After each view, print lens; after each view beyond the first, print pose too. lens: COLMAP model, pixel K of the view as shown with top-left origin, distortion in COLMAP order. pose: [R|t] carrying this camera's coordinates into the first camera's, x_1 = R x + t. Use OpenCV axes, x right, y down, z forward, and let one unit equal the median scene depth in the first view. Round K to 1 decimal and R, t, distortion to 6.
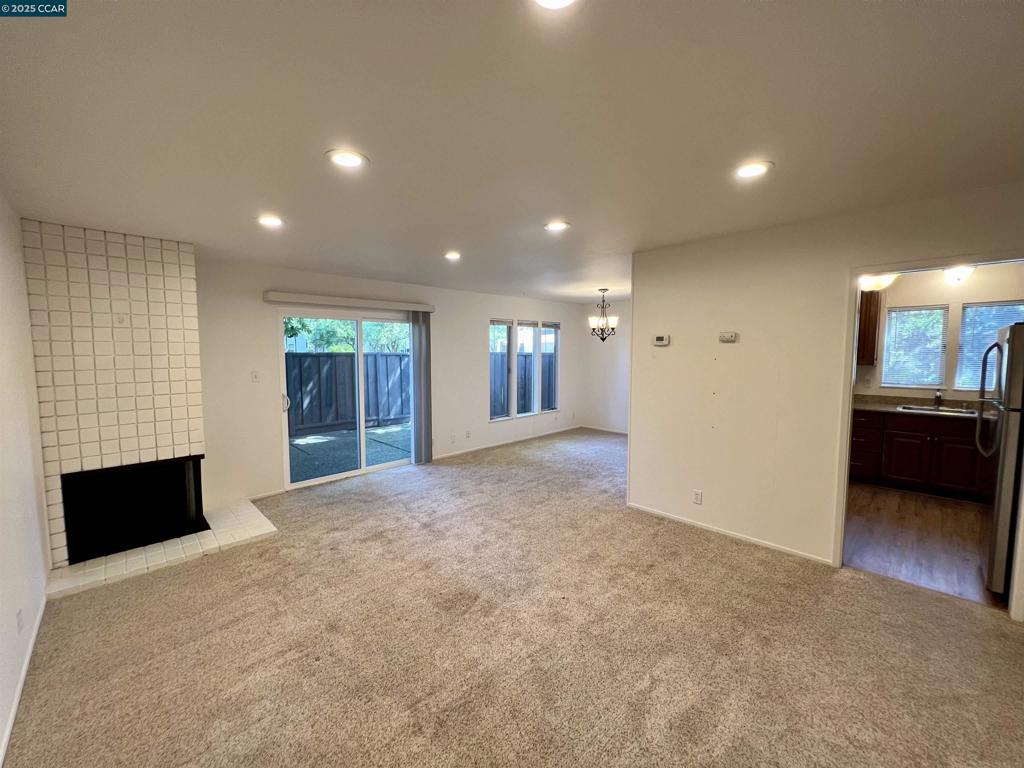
lens RADIAL K [[408.5, 0, 515.9], [0, 408.5, 383.8], [0, 0, 1]] dist [-0.000508, -0.000009]
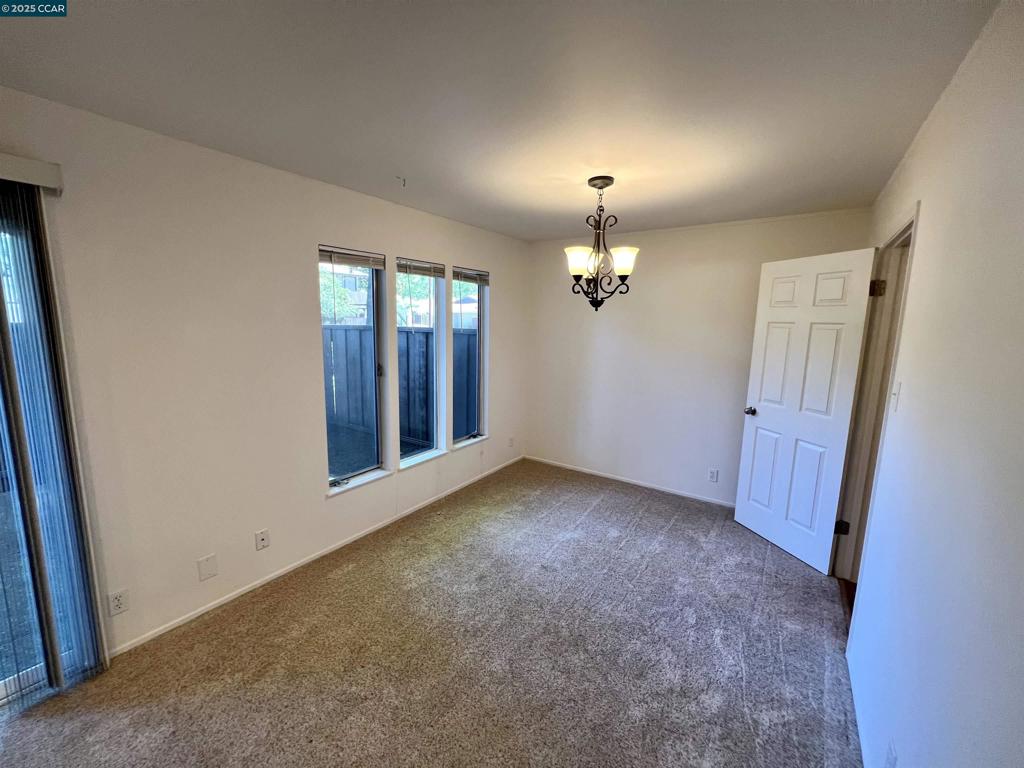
lens RADIAL K [[408.5, 0, 516.5], [0, 408.5, 380.4], [0, 0, 1]] dist [-0.000508, -0.000009]
pose [[0.980775, -0.010533, 0.194855, 0.043787], [-0.001956, 0.997962, 0.063789, -0.049267], [-0.195130, -0.062944, 0.978756, 0.518926]]
